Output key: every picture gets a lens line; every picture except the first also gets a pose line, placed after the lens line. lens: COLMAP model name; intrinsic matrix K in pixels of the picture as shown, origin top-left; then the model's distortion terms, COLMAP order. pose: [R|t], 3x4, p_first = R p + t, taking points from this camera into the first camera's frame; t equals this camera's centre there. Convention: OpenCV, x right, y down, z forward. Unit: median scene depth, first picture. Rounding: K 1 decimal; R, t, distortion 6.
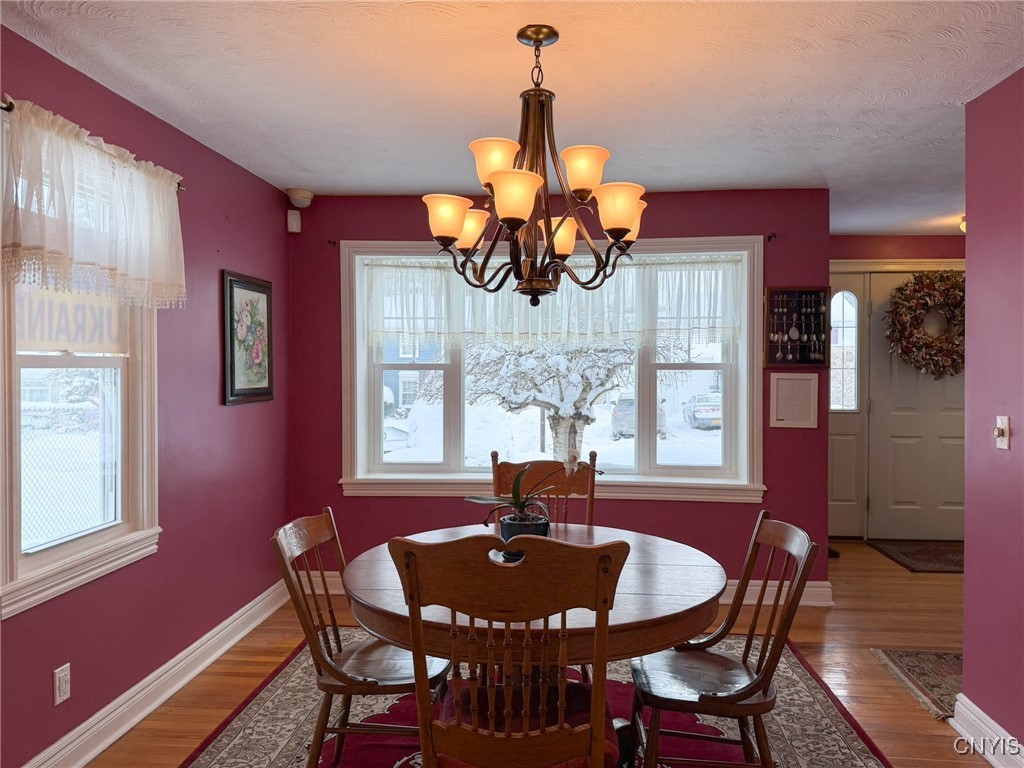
lens RADIAL K [[765.7, 0, 511.9], [0, 765.7, 380.0], [0, 0, 1]] dist [-0.012283, -0.005143]
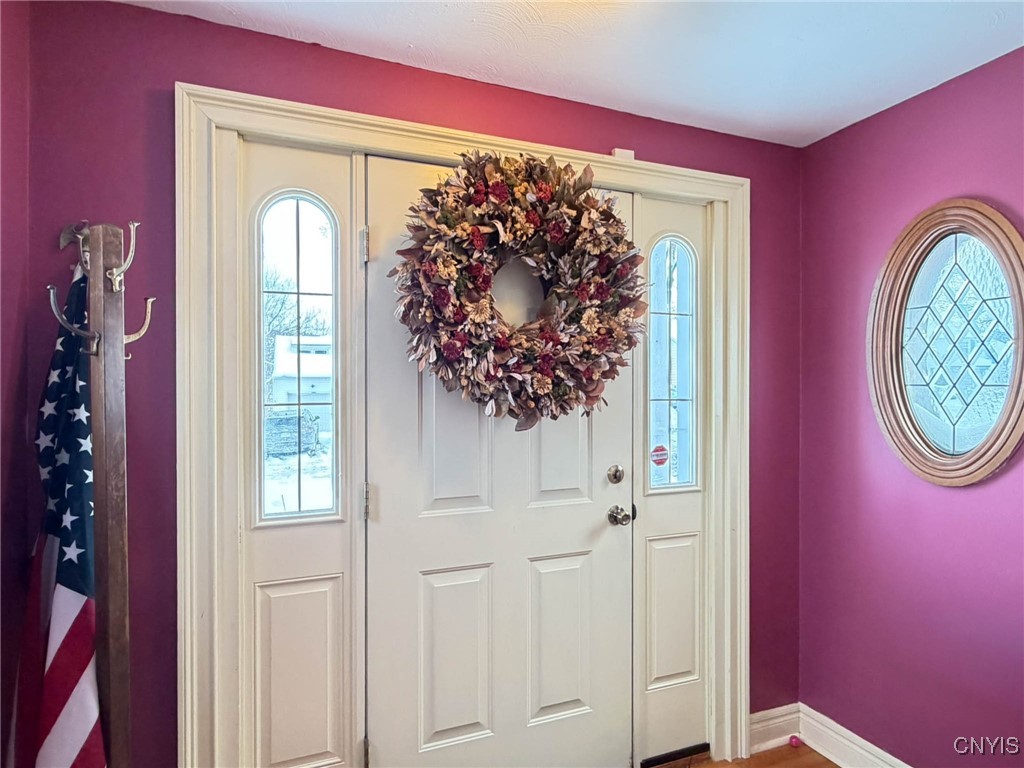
lens RADIAL K [[567.0, 0, 511.5], [0, 567.0, 386.7], [0, 0, 1]] dist [-0.002740, 0.002975]
pose [[0.898858, -0.002751, 0.438231, 0.422288], [0.009697, 0.999860, -0.013613, -0.019204], [-0.438133, 0.016486, 0.898759, 0.734394]]
